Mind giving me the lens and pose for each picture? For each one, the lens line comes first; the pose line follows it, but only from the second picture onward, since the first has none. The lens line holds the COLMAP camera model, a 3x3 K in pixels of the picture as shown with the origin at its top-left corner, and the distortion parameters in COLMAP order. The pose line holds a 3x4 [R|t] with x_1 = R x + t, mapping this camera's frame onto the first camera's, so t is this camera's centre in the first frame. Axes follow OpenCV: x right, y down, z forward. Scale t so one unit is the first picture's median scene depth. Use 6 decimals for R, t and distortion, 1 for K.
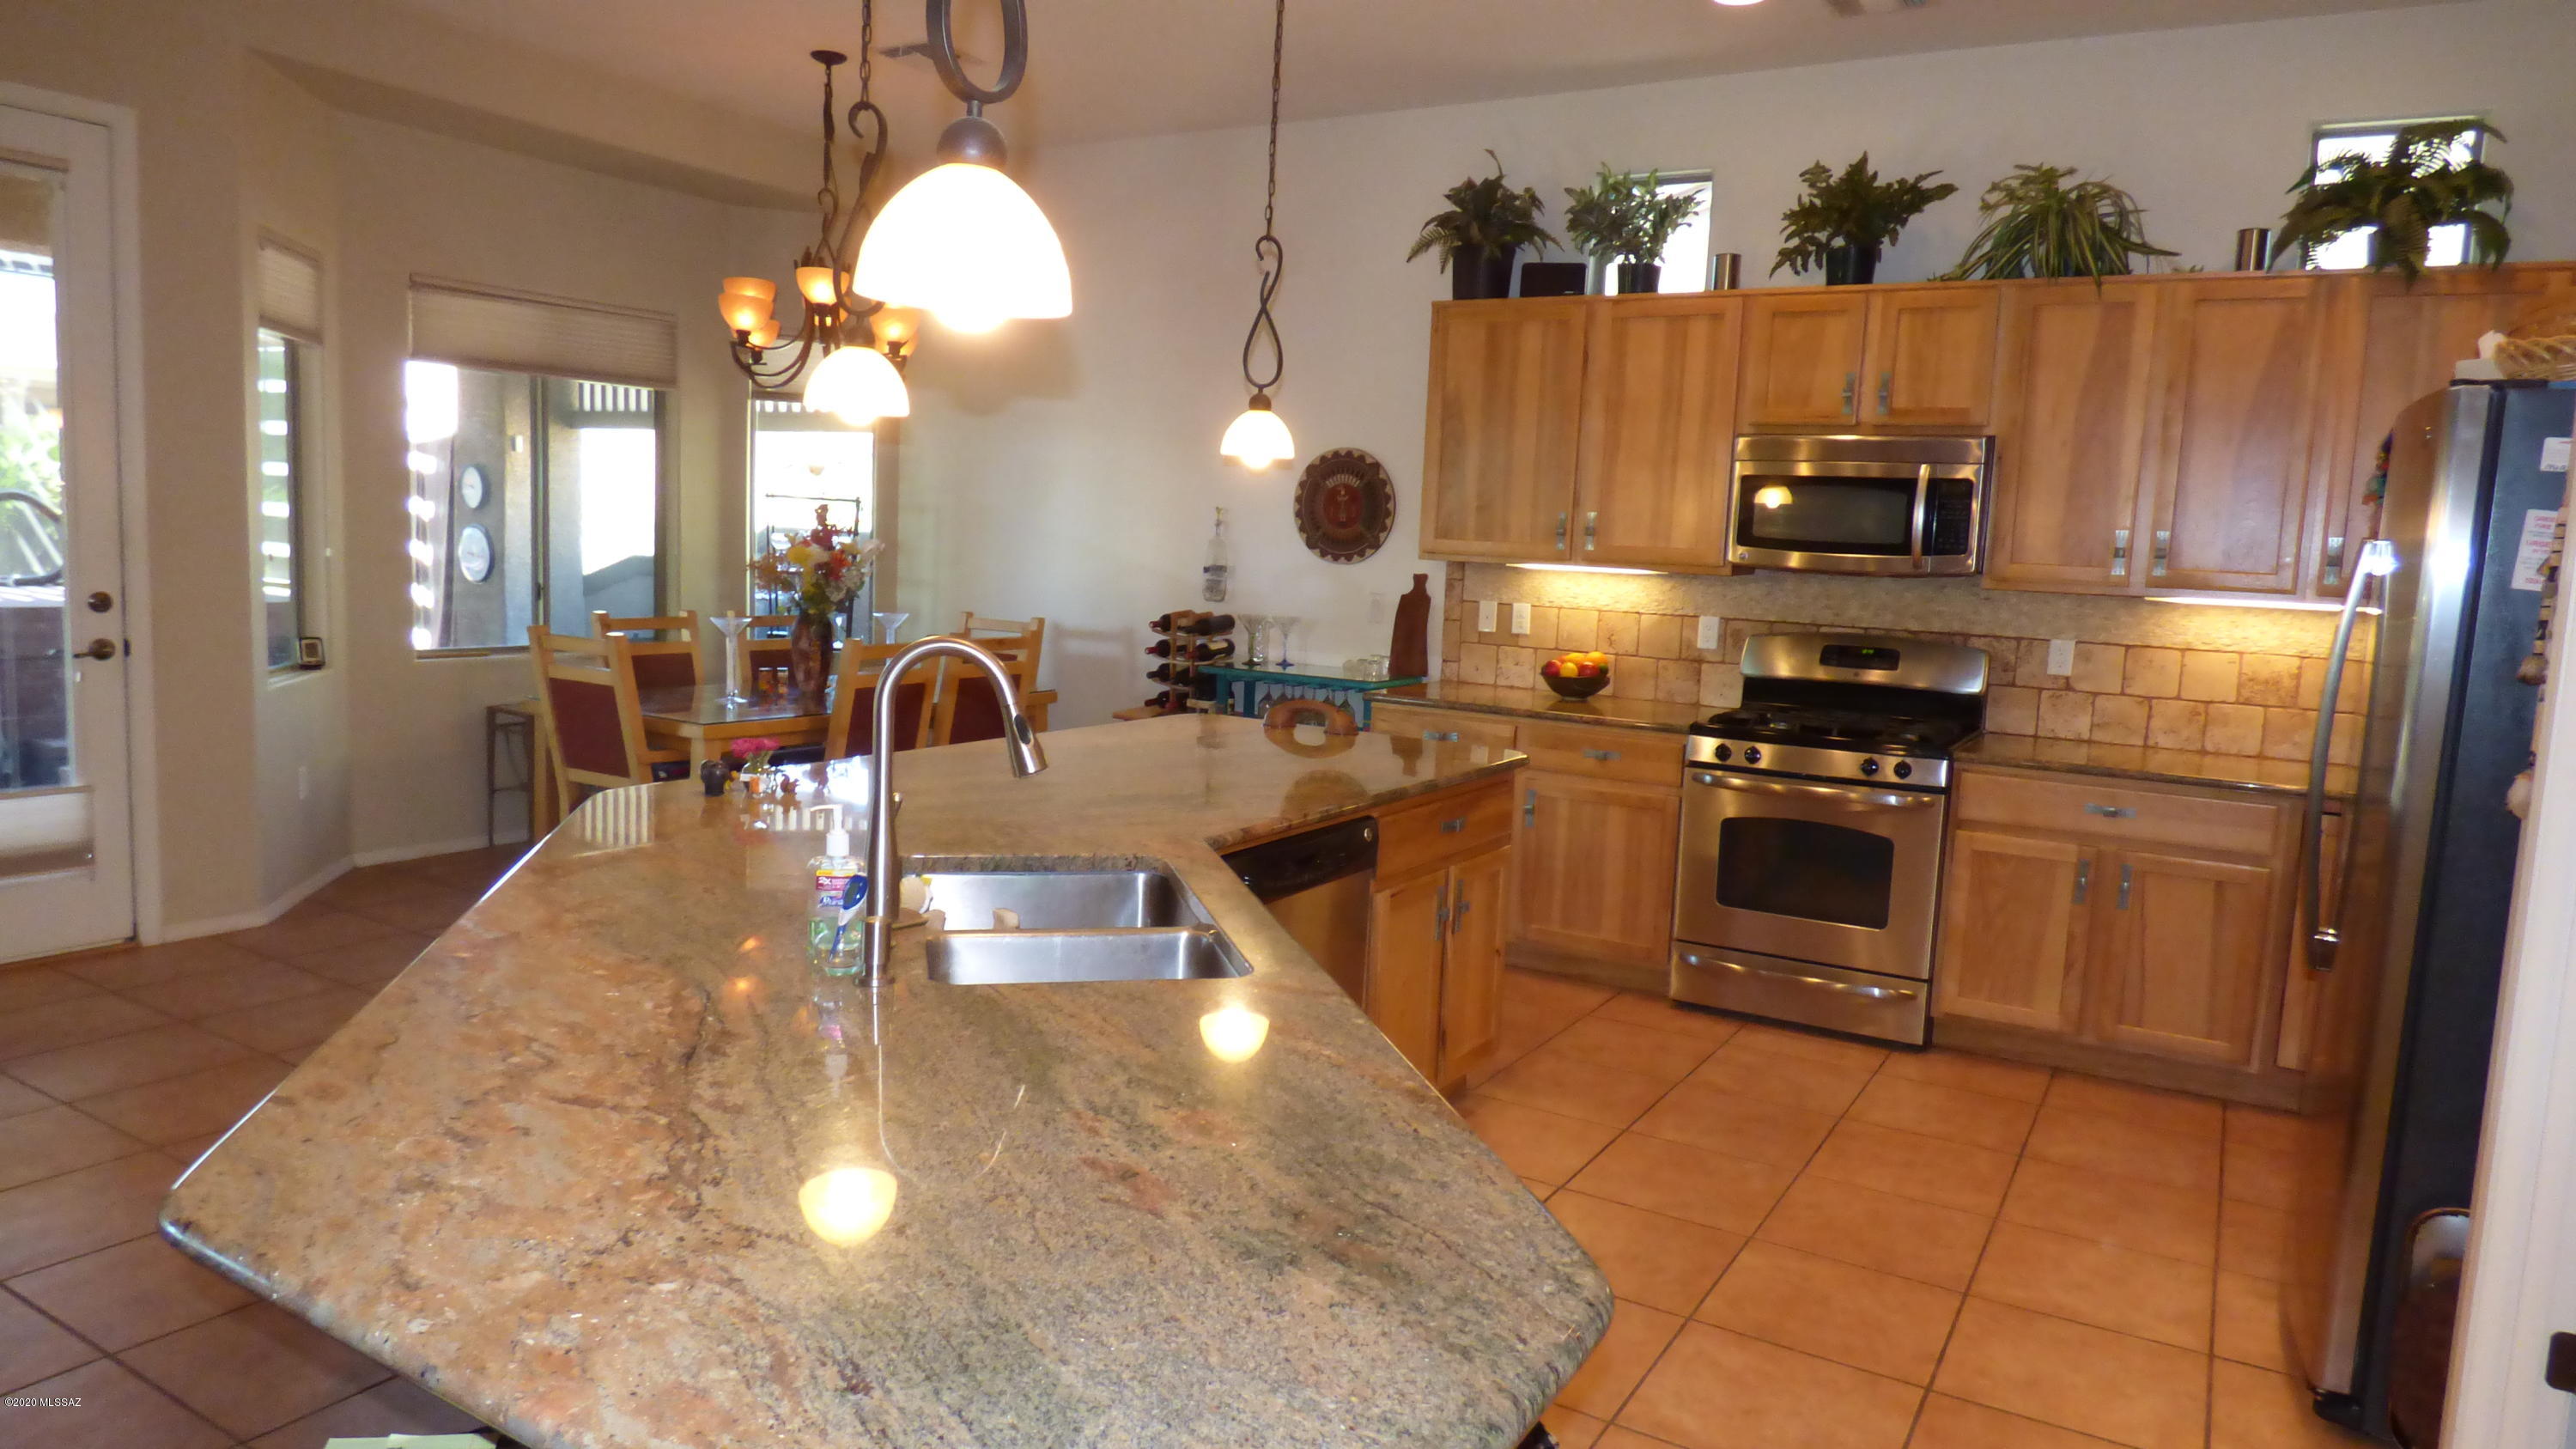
lens RADIAL K [[1555.5, 0, 1294.2], [0, 1555.5, 722.3], [0, 0, 1]] dist [0.015139, -0.025967]
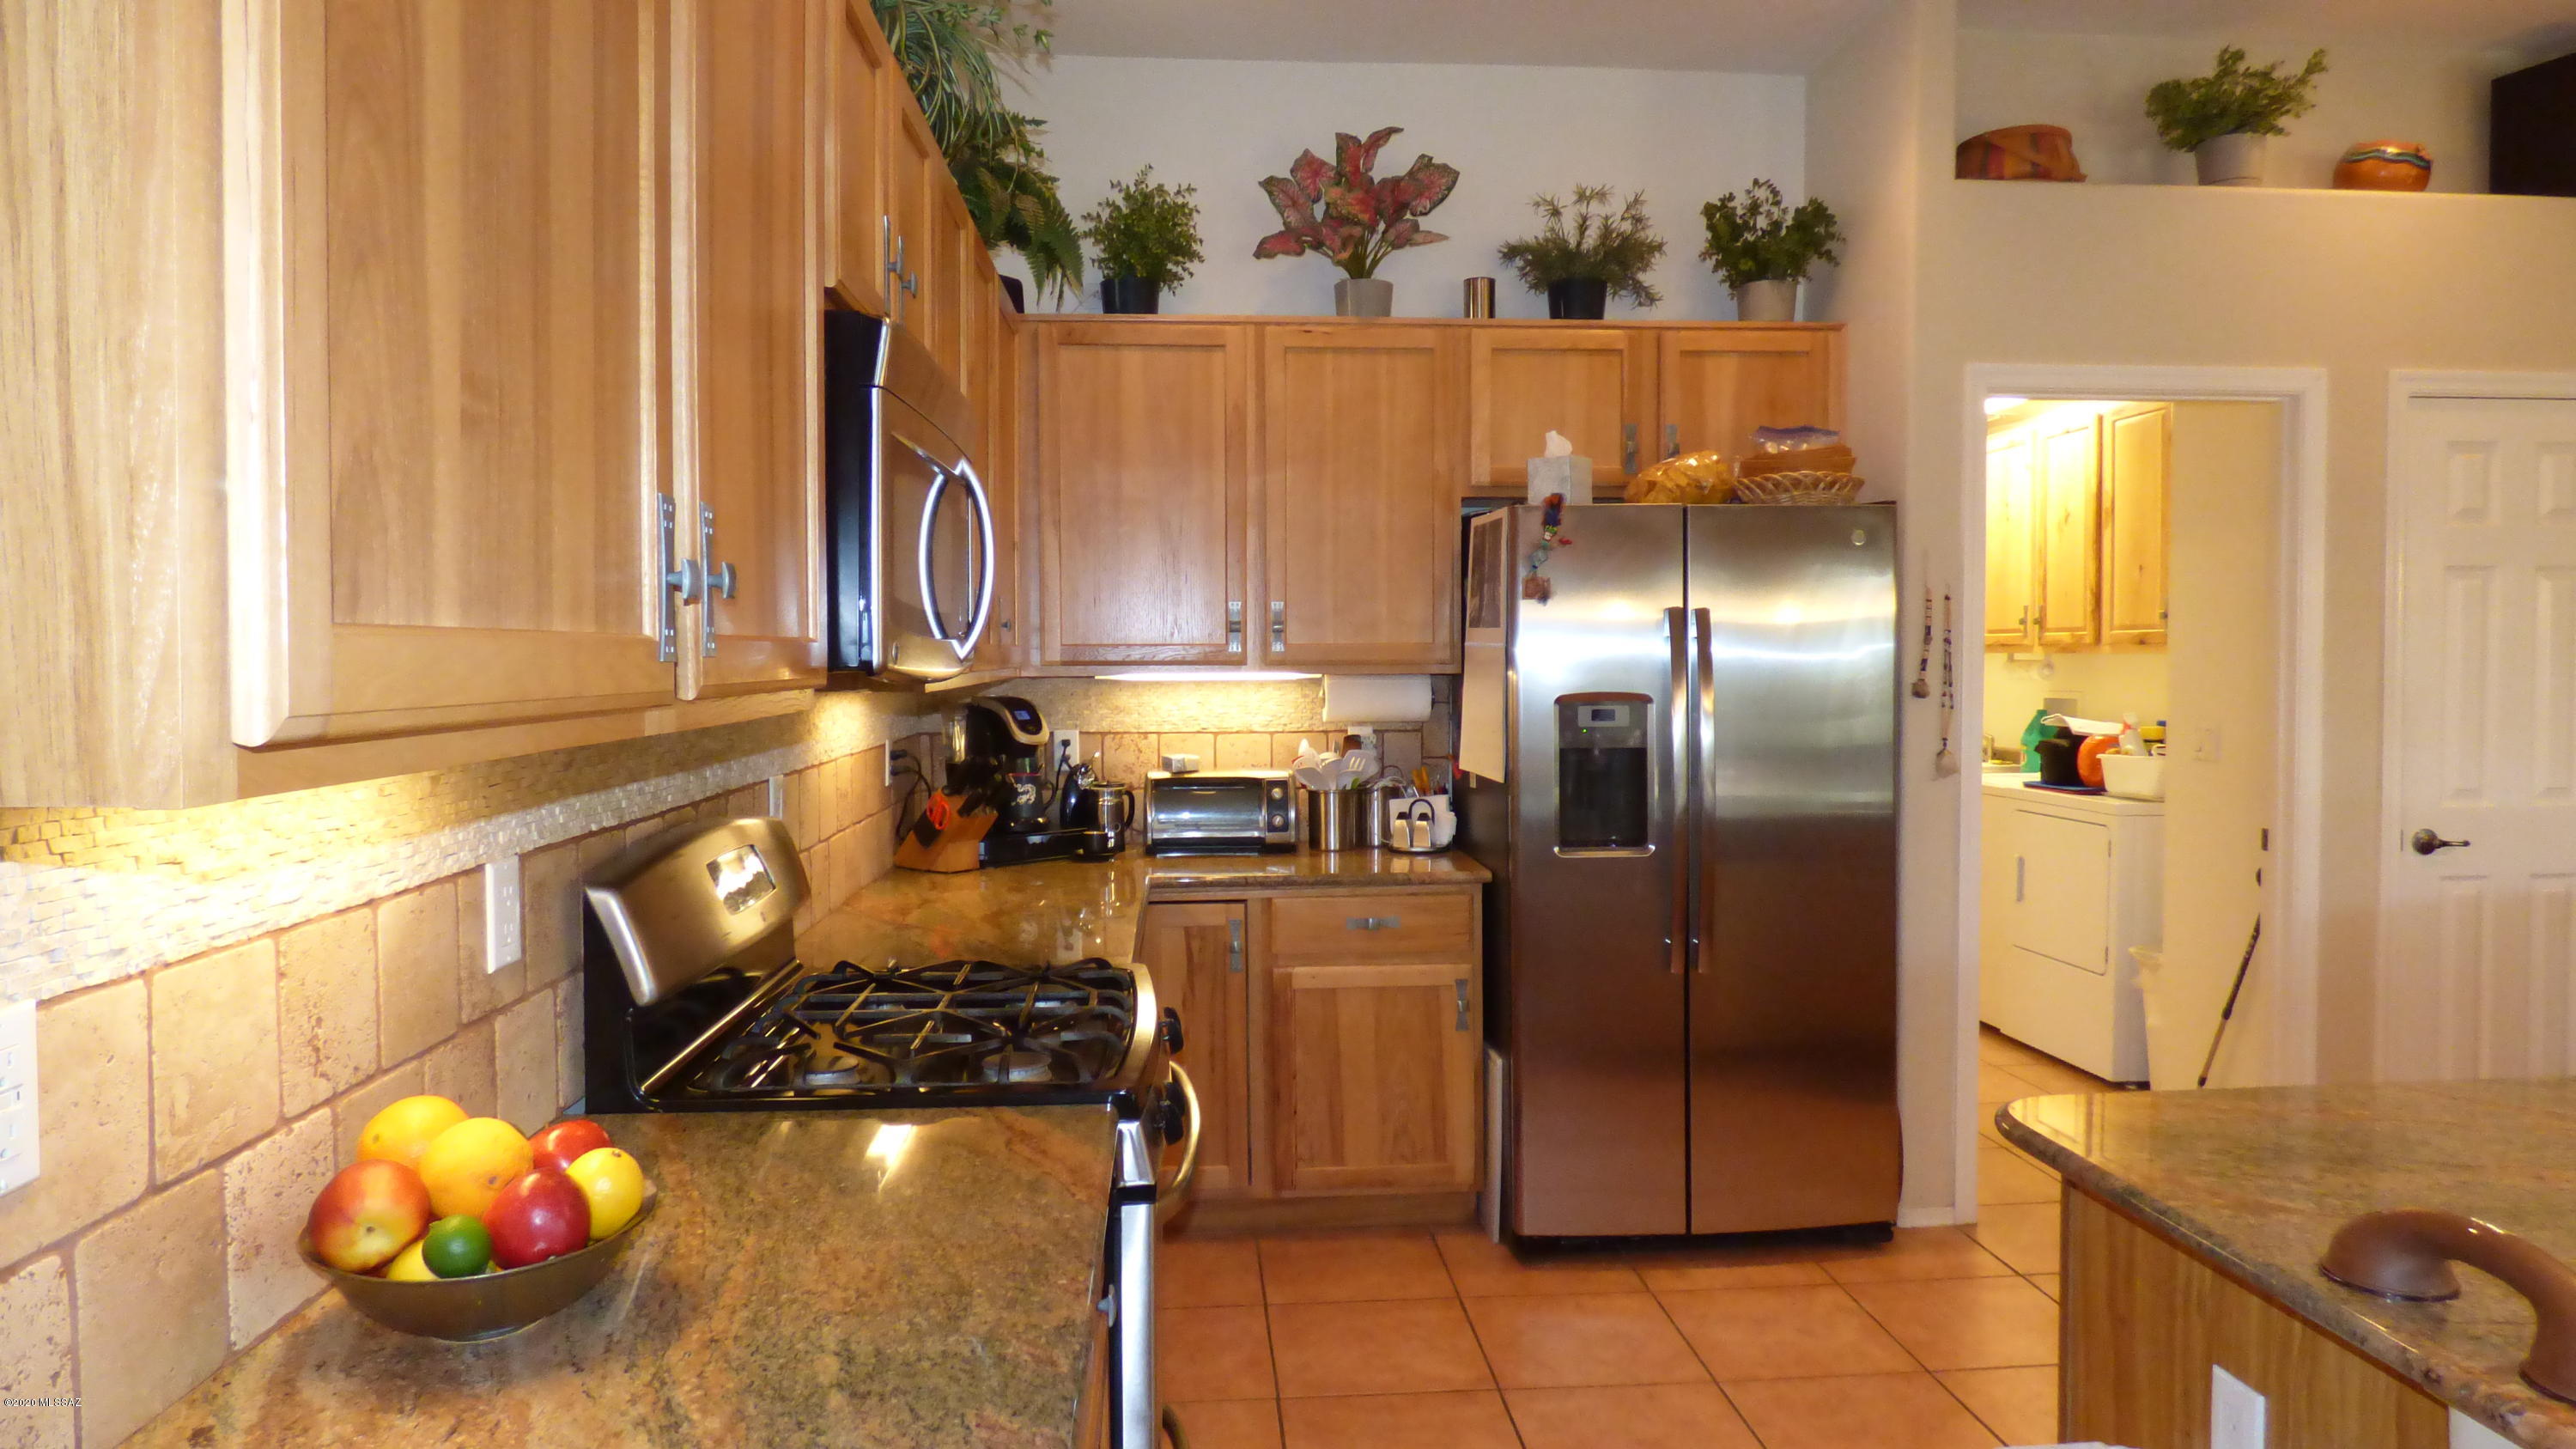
lens RADIAL K [[1566.3, 0, 1310.8], [0, 1566.3, 715.7], [0, 0, 1]] dist [-0.007776, -0.002232]
pose [[-0.586012, -0.074084, 0.806909, -0.065477], [0.074630, 0.986644, 0.144786, -0.130096], [-0.806858, 0.145066, -0.572657, 1.066271]]
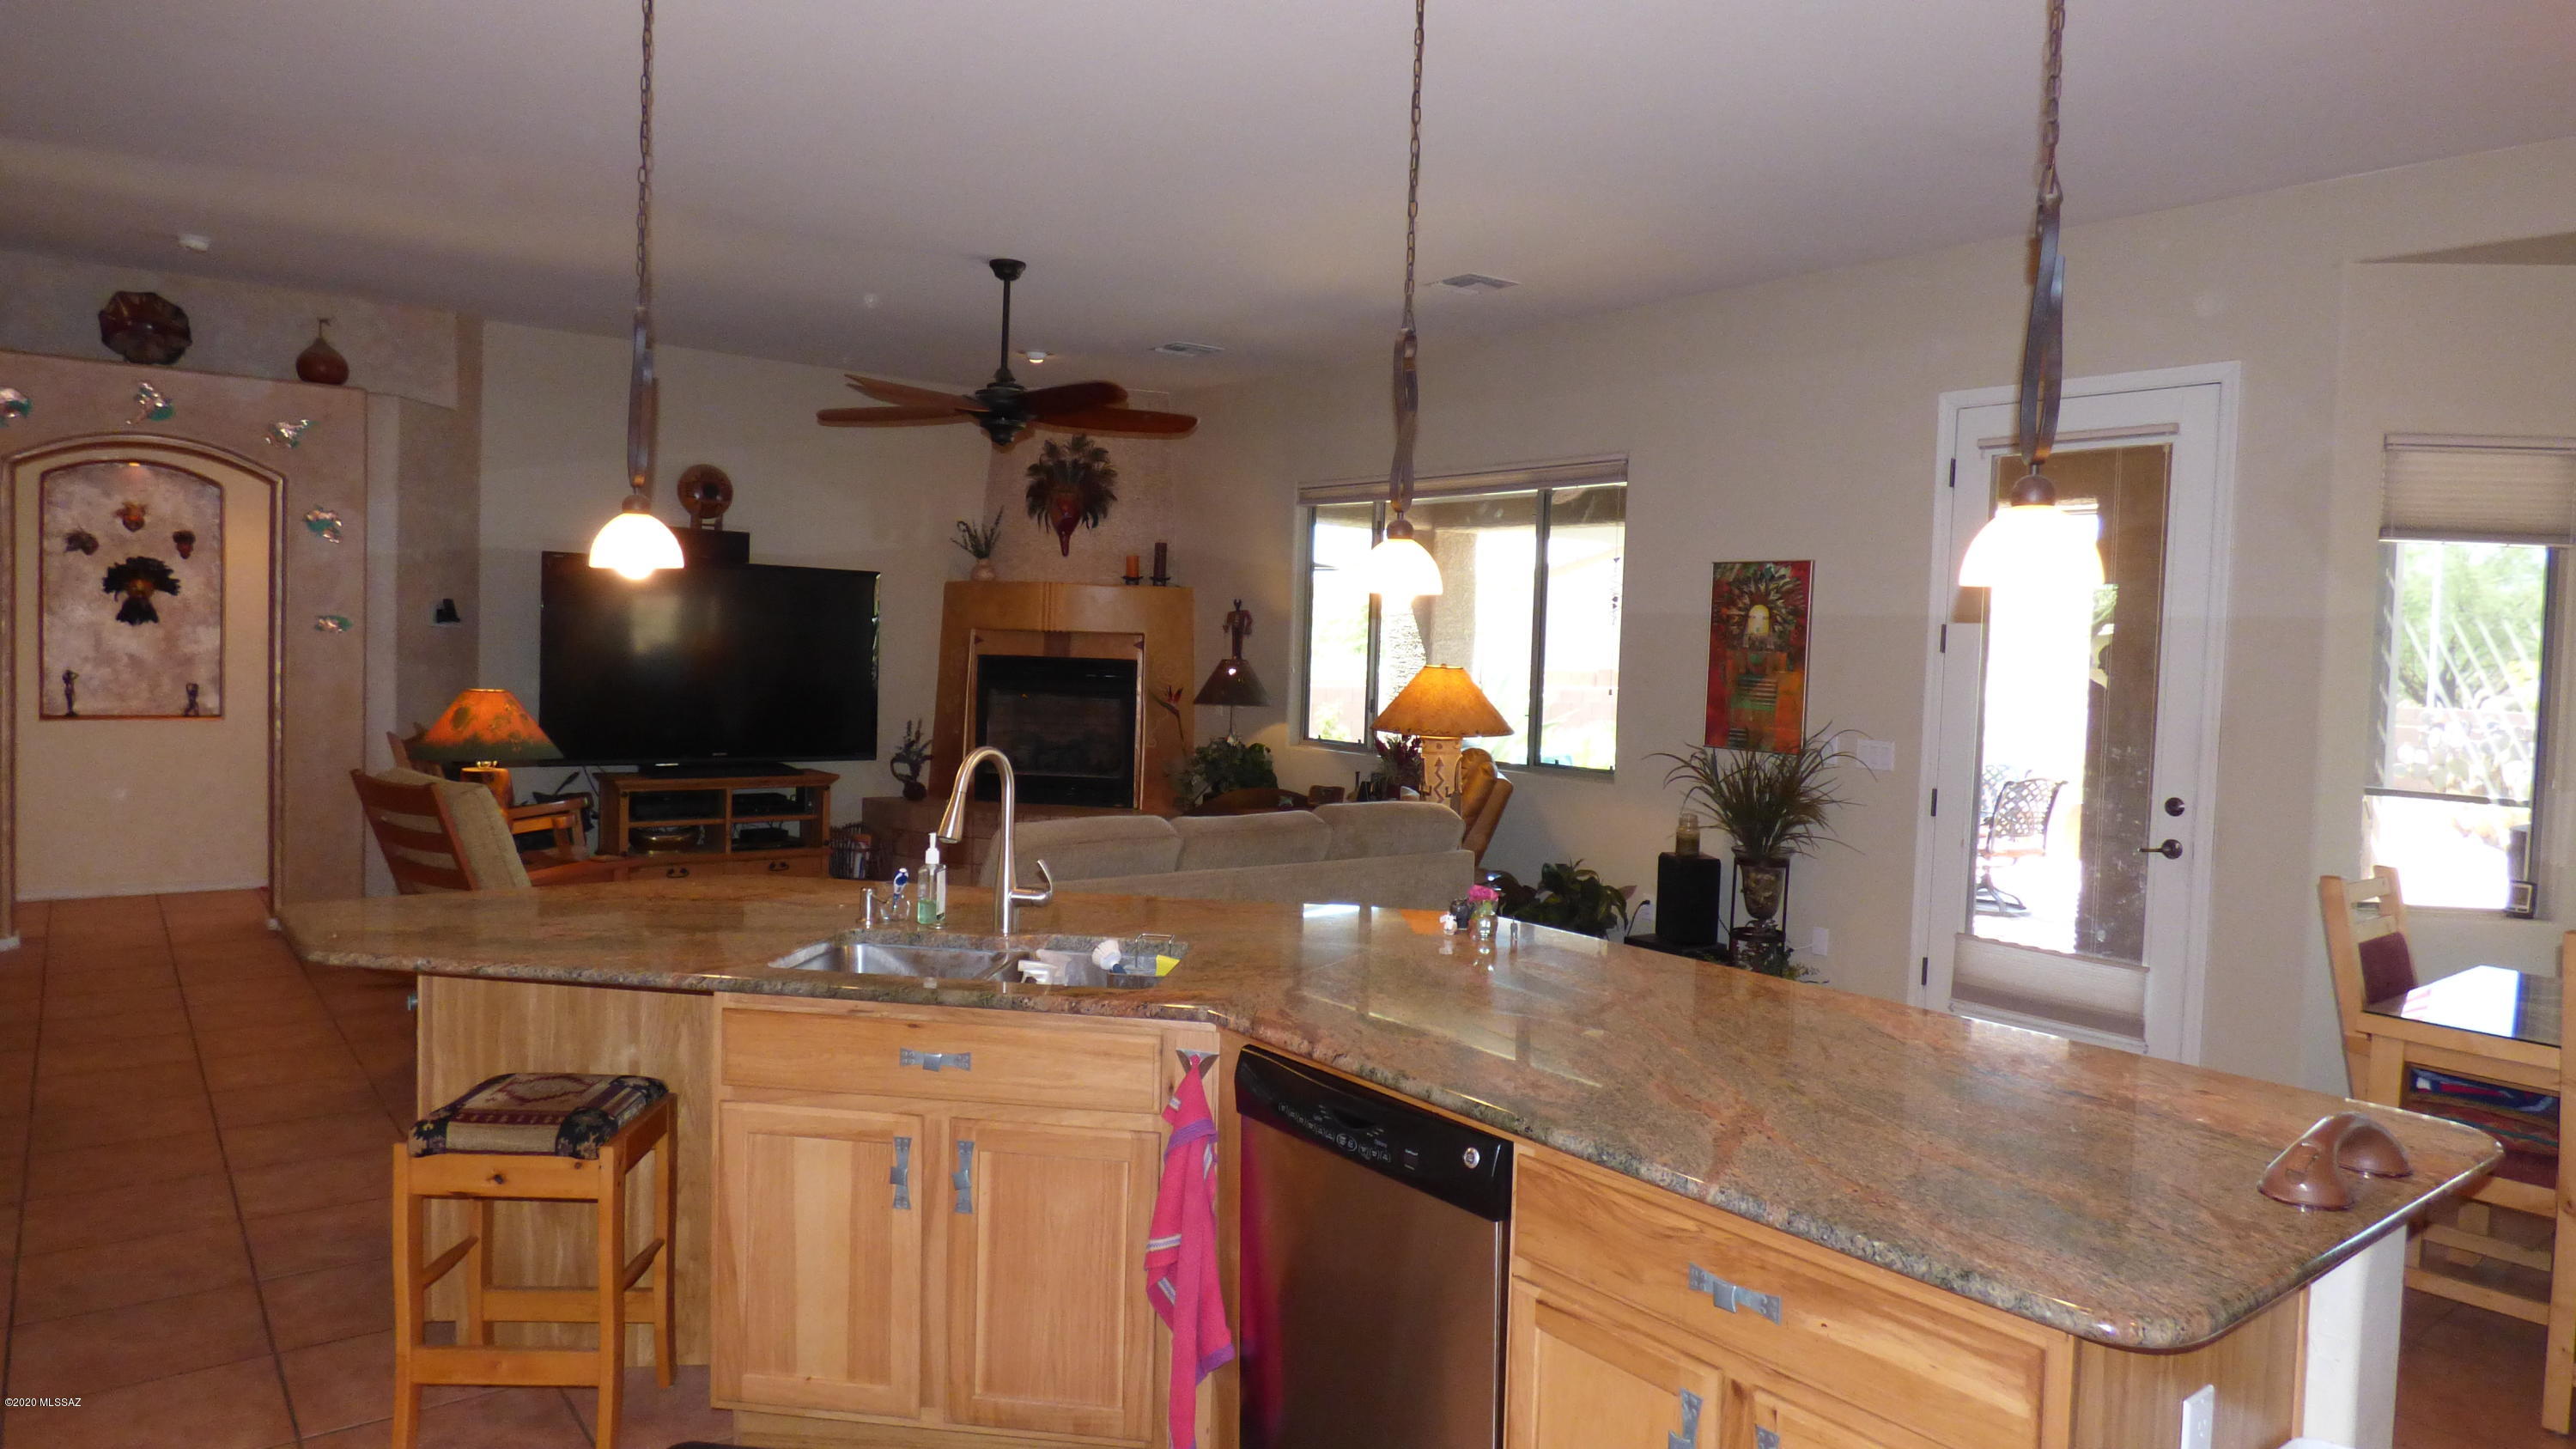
lens RADIAL K [[1575.7, 0, 1298.7], [0, 1575.7, 726.1], [0, 0, 1]] dist [-0.001245, -0.002775]
pose [[-0.351426, -0.008472, -0.936177, 0.438971], [-0.155569, 0.986585, 0.049470, -0.081699], [0.923200, 0.163026, -0.348030, 0.702569]]
